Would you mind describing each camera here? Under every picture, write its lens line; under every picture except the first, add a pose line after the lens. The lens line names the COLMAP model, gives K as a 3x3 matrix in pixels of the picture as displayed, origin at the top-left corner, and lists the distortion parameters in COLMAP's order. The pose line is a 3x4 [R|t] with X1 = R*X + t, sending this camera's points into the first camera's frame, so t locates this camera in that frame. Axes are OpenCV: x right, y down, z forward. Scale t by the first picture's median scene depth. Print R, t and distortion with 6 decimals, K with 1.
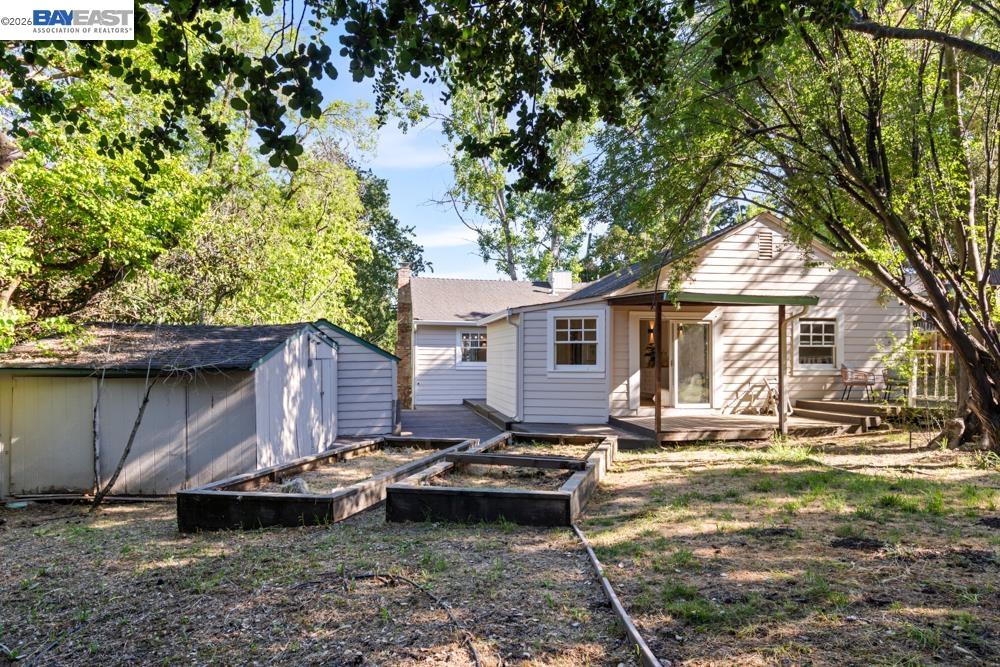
lens RADIAL K [[620.3, 0, 502.0], [0, 620.3, 349.3], [0, 0, 1]] dist [0.017258, 0.002263]
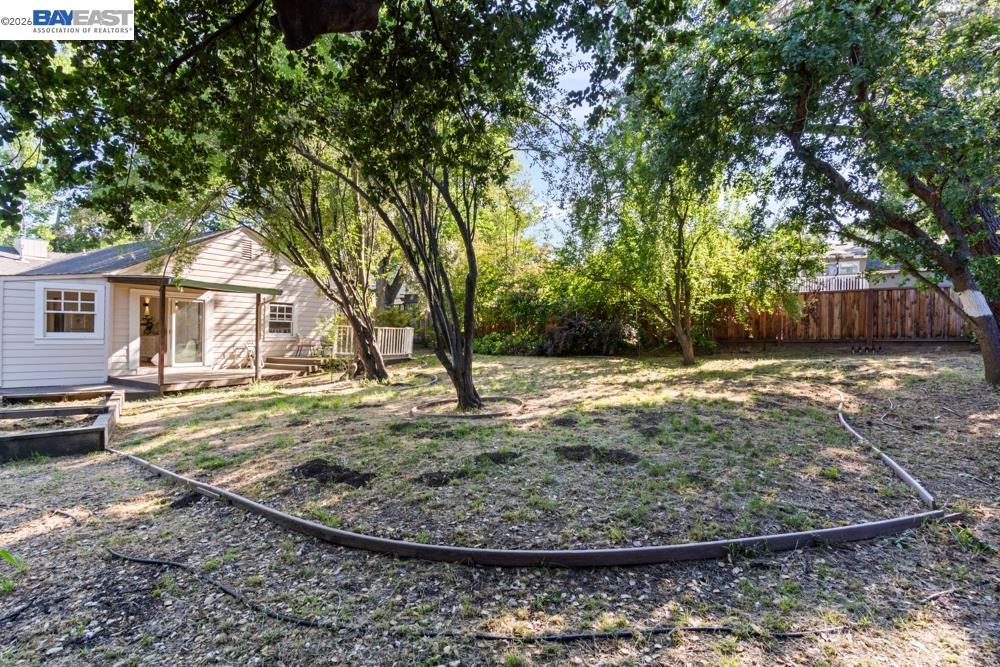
lens RADIAL K [[470.4, 0, 490.6], [0, 470.4, 336.8], [0, 0, 1]] dist [0.001519, -0.000027]
pose [[0.630945, 0.000547, 0.775827, -0.074334], [-0.025015, 0.999494, 0.019639, -0.003429], [-0.775424, -0.031798, 0.630640, -0.145311]]
